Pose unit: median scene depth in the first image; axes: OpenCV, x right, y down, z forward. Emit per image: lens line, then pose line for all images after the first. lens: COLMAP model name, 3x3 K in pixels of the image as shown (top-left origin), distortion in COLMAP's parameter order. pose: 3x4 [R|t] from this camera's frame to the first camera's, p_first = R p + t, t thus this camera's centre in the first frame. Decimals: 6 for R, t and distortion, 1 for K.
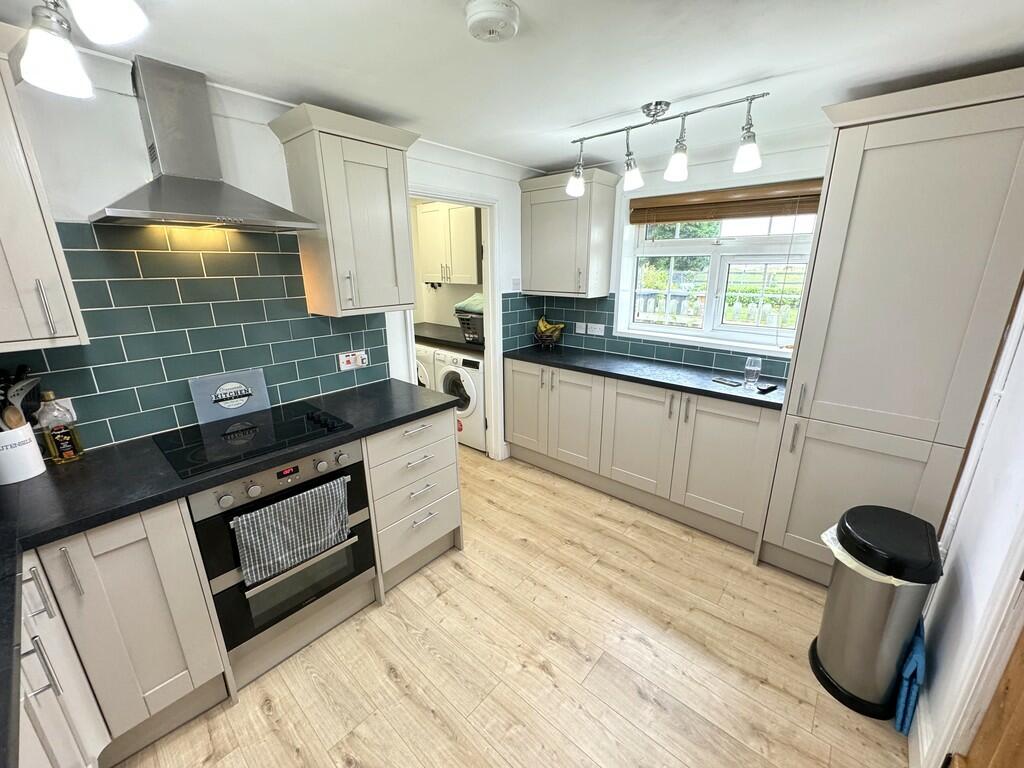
lens RADIAL K [[409.4, 0, 511.3], [0, 409.4, 379.2], [0, 0, 1]] dist [0.000011, 0.000228]
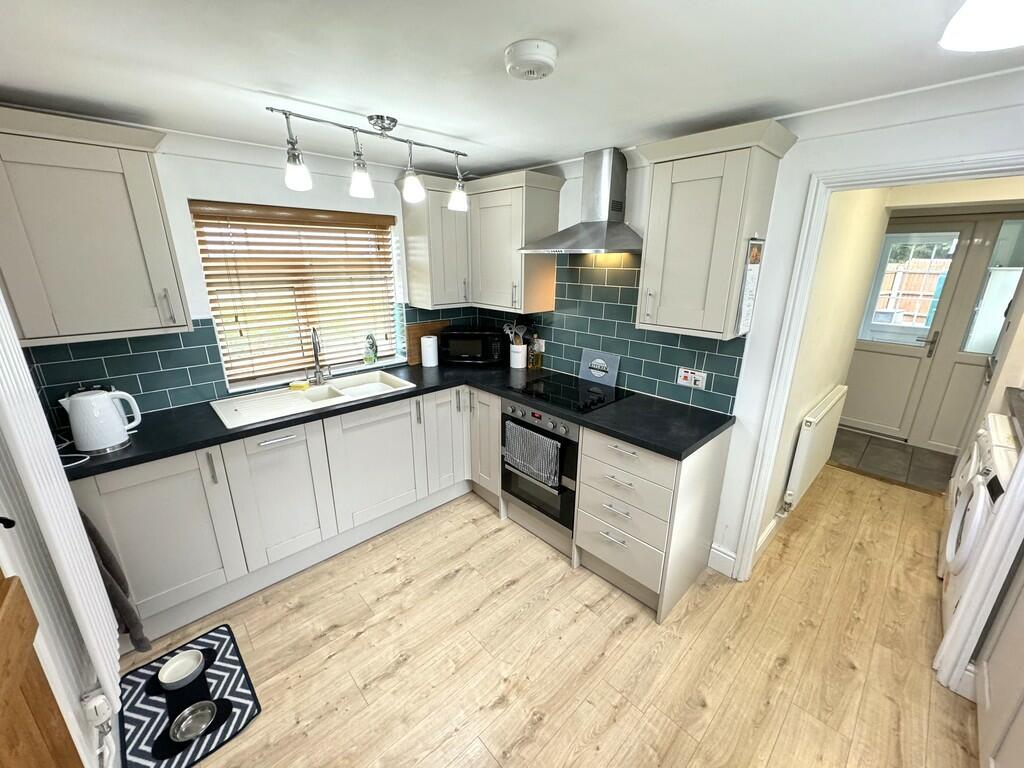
lens RADIAL K [[409.4, 0, 516.7], [0, 409.4, 380.6], [0, 0, 1]] dist [0.000011, 0.000228]
pose [[-0.084048, 0.287953, -0.953949, 0.732816], [-0.277703, 0.912639, 0.299950, -0.274628], [0.956983, 0.290125, 0.003260, 0.749562]]
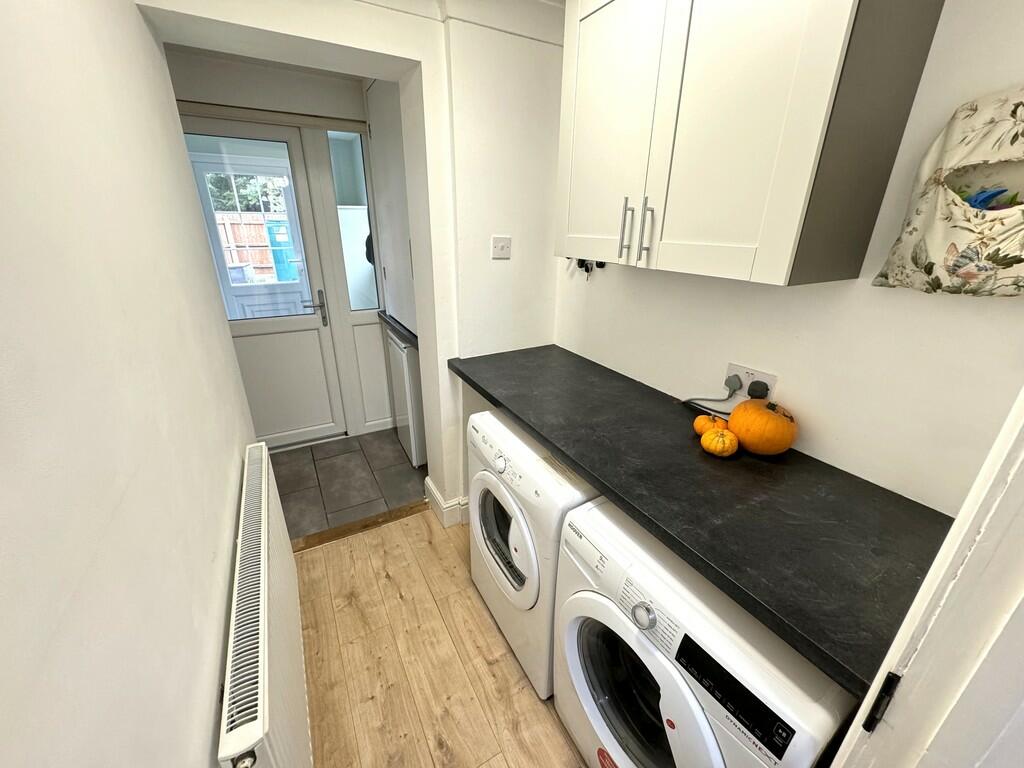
lens RADIAL K [[409.4, 0, 516.6], [0, 409.4, 378.5], [0, 0, 1]] dist [0.000011, 0.000228]
pose [[0.945878, 0.124083, -0.299865, -0.294266], [-0.094756, 0.989349, 0.110497, -0.384369], [0.310382, -0.076103, 0.947561, 1.471263]]
